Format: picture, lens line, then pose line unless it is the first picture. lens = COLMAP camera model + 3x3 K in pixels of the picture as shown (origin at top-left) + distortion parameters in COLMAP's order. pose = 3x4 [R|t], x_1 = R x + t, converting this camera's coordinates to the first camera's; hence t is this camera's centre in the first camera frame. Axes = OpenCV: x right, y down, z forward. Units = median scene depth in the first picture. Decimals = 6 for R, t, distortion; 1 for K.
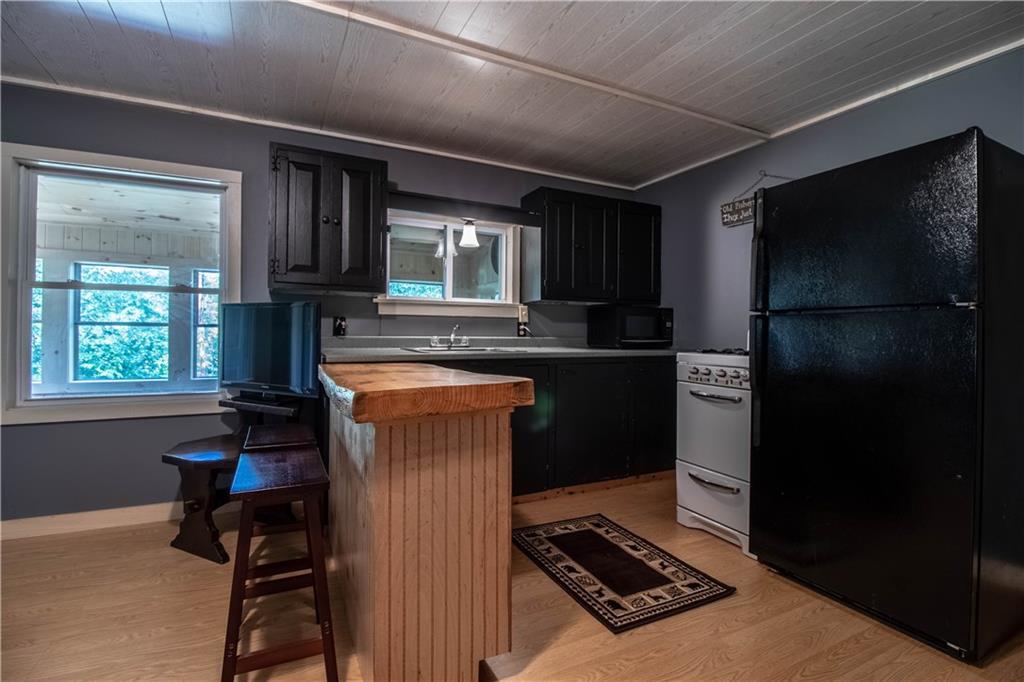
lens RADIAL K [[468.5, 0, 512.0], [0, 468.5, 341.0], [0, 0, 1]] dist [-0.016370, -0.000375]
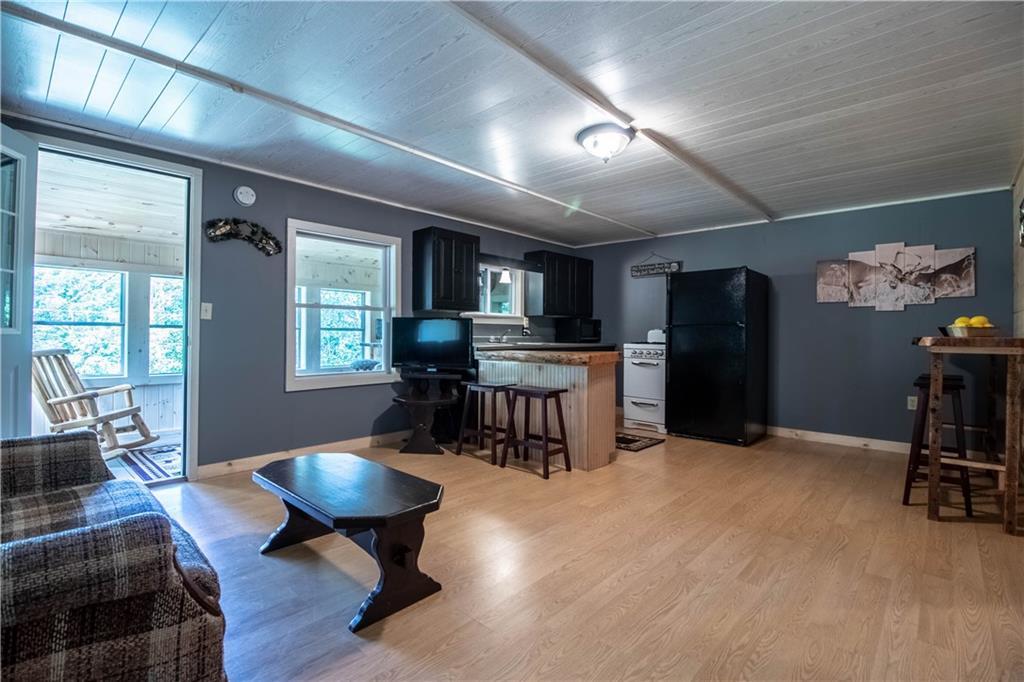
lens RADIAL K [[470.9, 0, 514.6], [0, 470.9, 326.0], [0, 0, 1]] dist [0.049248, 0.000230]
pose [[0.931046, 0.002731, 0.364891, -0.653597], [0.008841, 0.999510, -0.030041, 0.004478], [-0.364794, 0.031195, 0.930565, -0.573354]]
